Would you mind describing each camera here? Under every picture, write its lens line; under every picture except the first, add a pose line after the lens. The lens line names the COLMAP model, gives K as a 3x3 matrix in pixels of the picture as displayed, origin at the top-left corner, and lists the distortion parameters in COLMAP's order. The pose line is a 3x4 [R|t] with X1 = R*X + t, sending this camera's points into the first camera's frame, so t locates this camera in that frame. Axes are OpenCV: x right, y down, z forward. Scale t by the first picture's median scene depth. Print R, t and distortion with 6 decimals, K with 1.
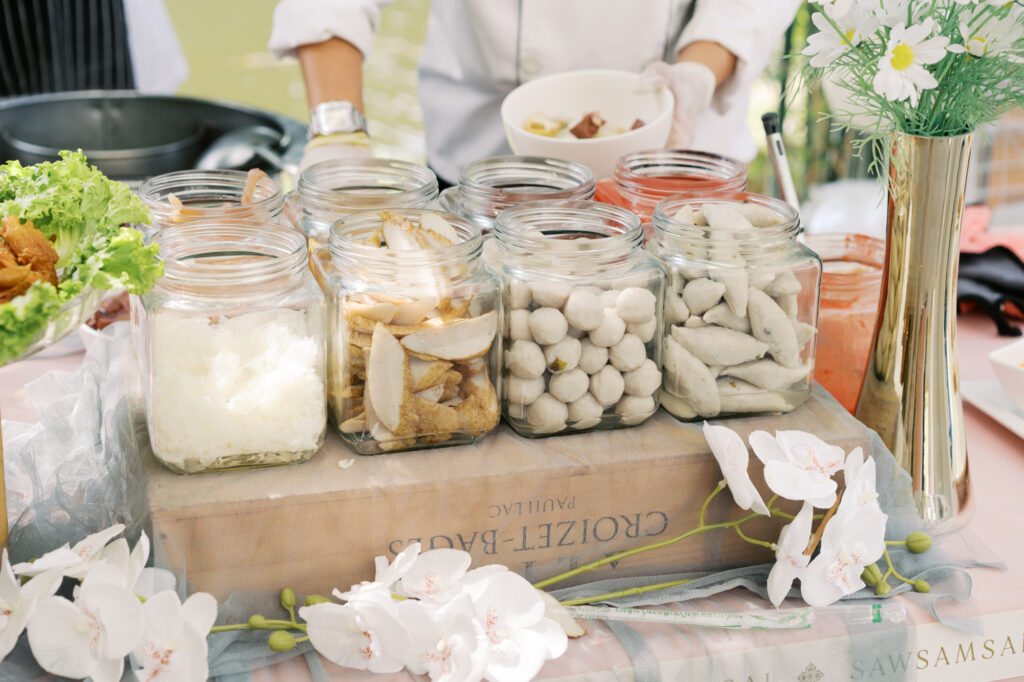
lens RADIAL K [[1605.6, 0, 505.3], [0, 1605.6, 333.8], [0, 0, 1]] dist [0.006008, 0.000000]
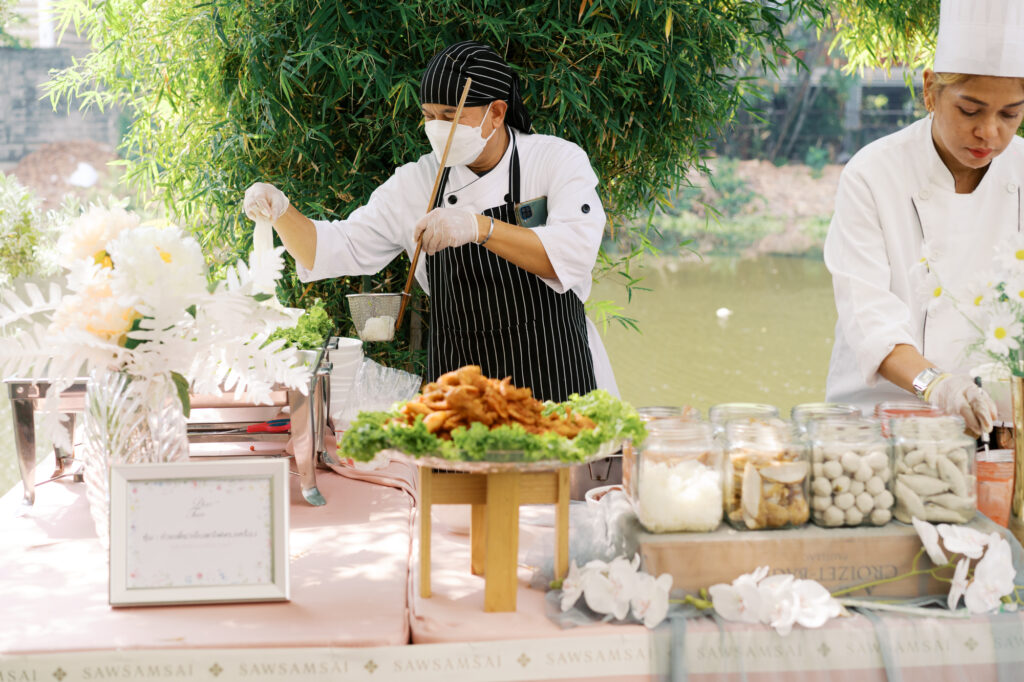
lens RADIAL K [[1605.6, 0, 510.1], [0, 1605.6, 349.3], [0, 0, 1]] dist [0.006008, 0.000000]
pose [[0.973332, -0.015941, -0.228847, 0.096463], [-0.044021, 0.966065, -0.254522, 0.381420], [0.225138, 0.257808, 0.939600, -1.032660]]
